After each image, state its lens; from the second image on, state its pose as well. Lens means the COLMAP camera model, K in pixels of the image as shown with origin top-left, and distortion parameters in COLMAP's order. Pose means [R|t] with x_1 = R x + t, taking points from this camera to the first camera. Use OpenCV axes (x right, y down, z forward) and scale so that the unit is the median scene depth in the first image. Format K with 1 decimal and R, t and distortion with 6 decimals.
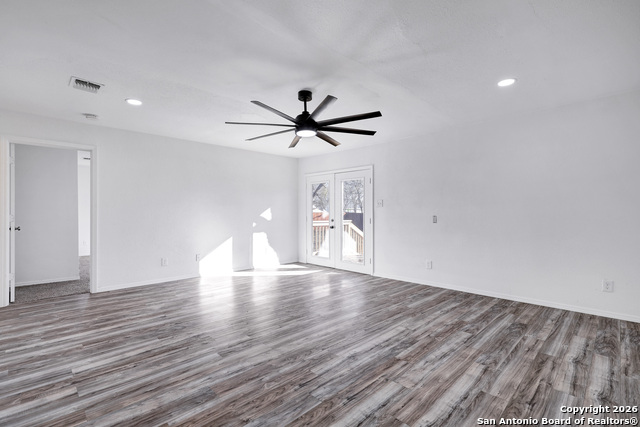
lens RADIAL K [[292.3, 0, 330.6], [0, 292.3, 214.3], [0, 0, 1]] dist [0.001590, 0.000000]
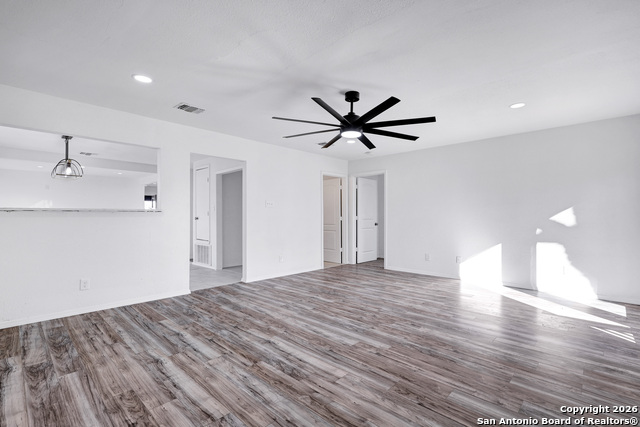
lens RADIAL K [[292.3, 0, 330.9], [0, 292.3, 215.8], [0, 0, 1]] dist [0.001590, 0.000000]
pose [[0.045931, -0.000079, -0.998945, 1.223986], [-0.001789, 0.999998, -0.000161, -0.006240], [0.998943, 0.001794, 0.045931, 1.185856]]
